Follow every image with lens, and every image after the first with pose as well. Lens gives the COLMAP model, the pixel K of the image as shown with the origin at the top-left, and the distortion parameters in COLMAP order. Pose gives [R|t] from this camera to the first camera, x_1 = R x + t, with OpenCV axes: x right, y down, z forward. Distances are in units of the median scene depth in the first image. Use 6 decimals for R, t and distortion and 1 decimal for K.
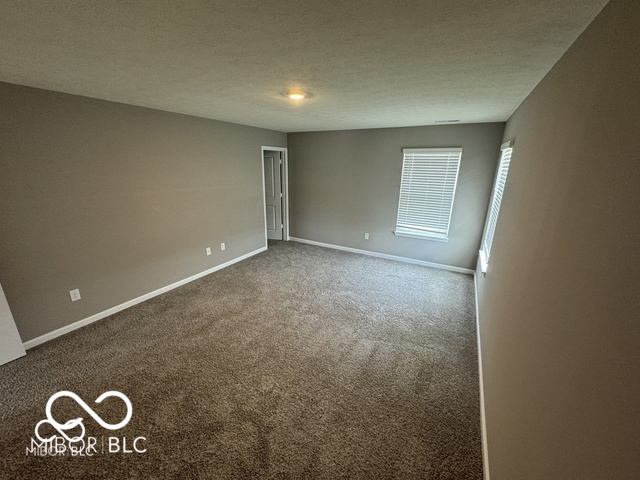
lens RADIAL K [[254.9, 0, 318.3], [0, 254.9, 238.0], [0, 0, 1]] dist [-0.004920, 0.000000]
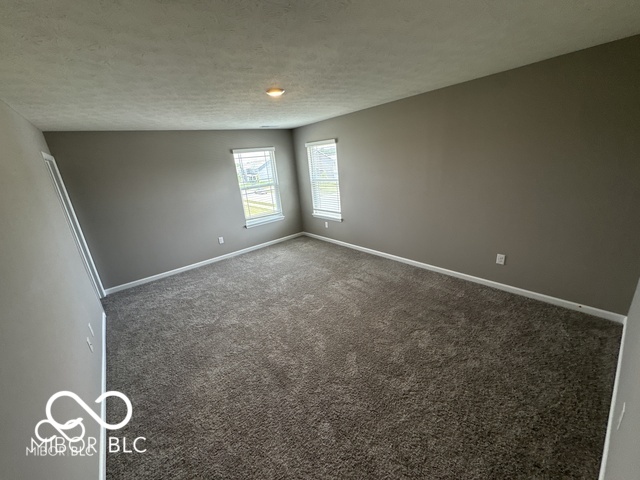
lens RADIAL K [[254.9, 0, 318.3], [0, 254.9, 238.0], [0, 0, 1]] dist [-0.004920, 0.000000]
pose [[0.381116, -0.325494, 0.865335, -0.592225], [0.352101, 0.916540, 0.189680, -0.080323], [-0.854854, 0.232395, 0.463915, 0.264018]]
